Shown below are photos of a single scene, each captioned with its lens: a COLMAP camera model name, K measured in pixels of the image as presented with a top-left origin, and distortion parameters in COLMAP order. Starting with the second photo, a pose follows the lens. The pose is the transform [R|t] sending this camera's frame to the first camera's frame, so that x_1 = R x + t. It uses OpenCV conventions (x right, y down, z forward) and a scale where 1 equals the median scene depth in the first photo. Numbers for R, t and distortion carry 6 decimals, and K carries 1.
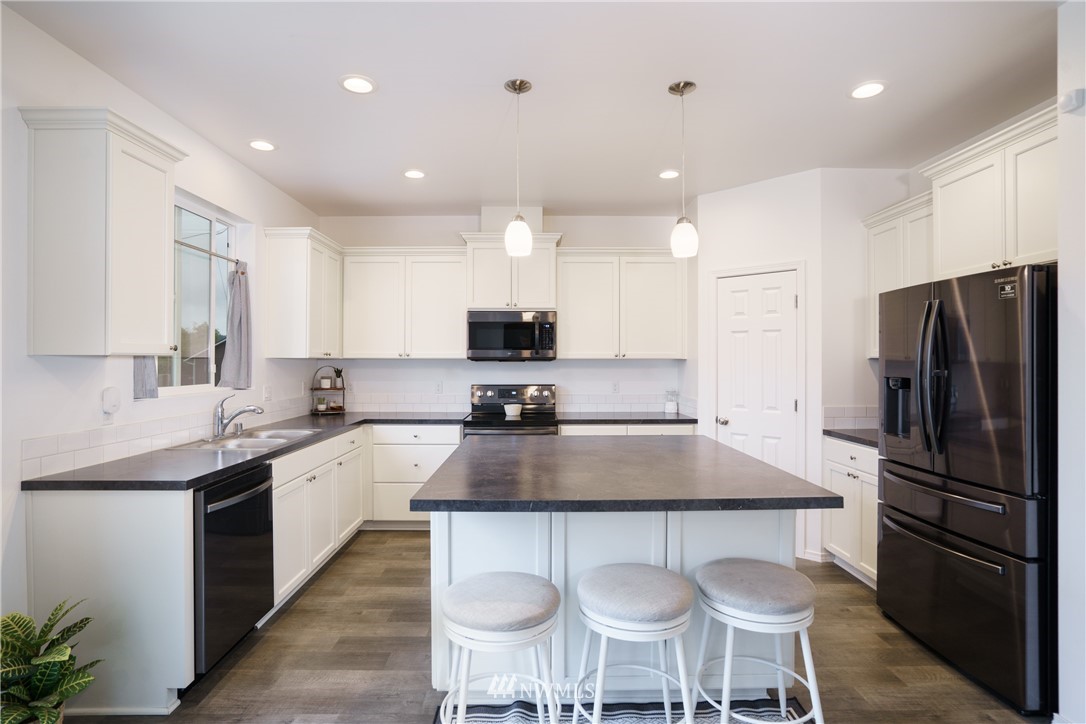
lens RADIAL K [[541.3, 0, 543.0], [0, 541.3, 362.0], [0, 0, 1]] dist [-0.090337, 0.054492]
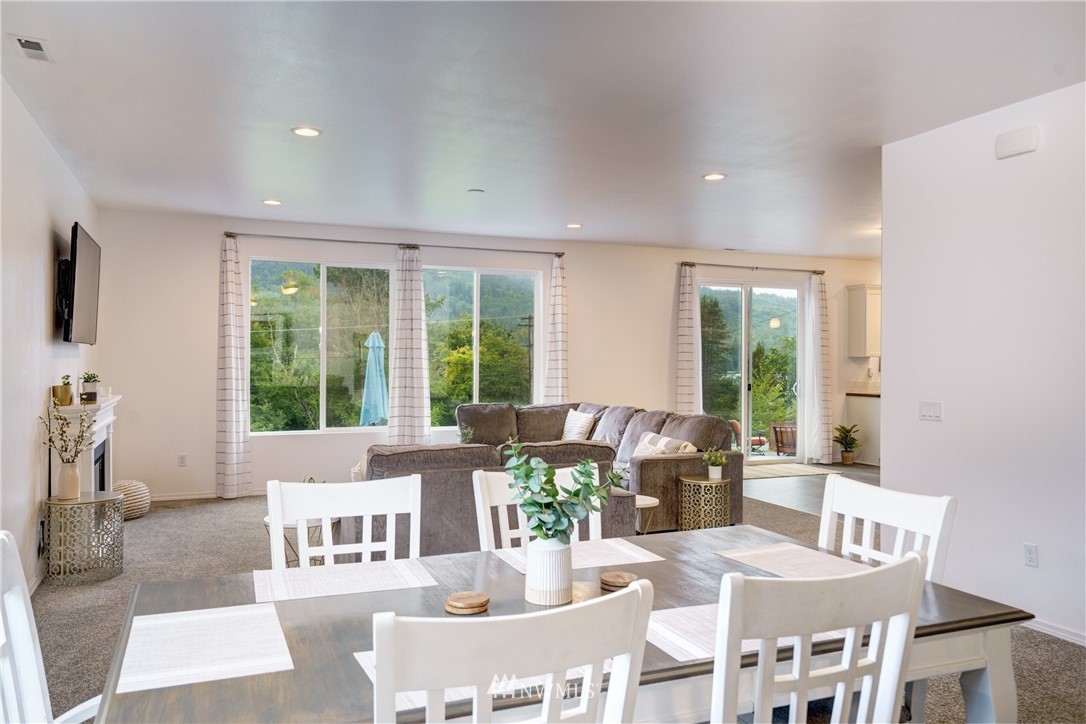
lens RADIAL K [[802.5, 0, 543.0], [0, 802.5, 362.0], [0, 0, 1]] dist [-0.007390, -0.001059]
pose [[0.378927, 0.006785, -0.925402, 1.379928], [-0.006267, 0.999969, 0.004766, 0.005028], [0.925405, 0.003993, 0.378958, -1.255283]]
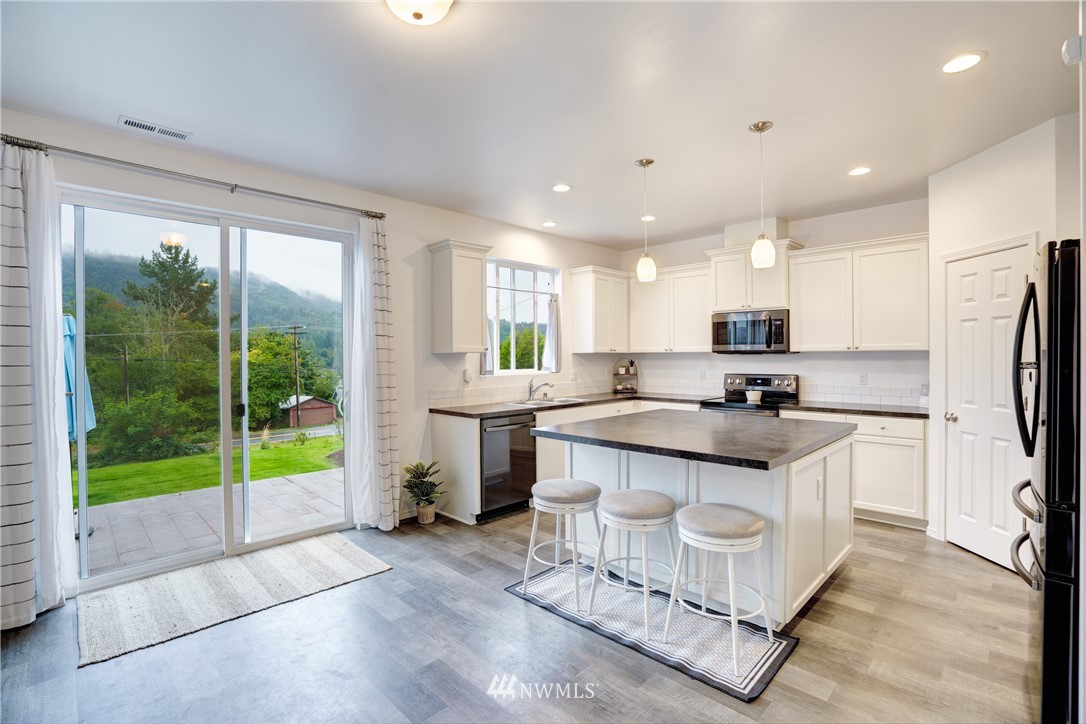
lens RADIAL K [[498.9, 0, 543.0], [0, 498.9, 362.0], [0, 0, 1]] dist [-0.035552, 0.000564]
pose [[0.704588, 0.004636, -0.709601, 0.394401], [0.004228, 0.999933, 0.010730, 0.002452], [0.709604, -0.010561, 0.704522, -0.080990]]
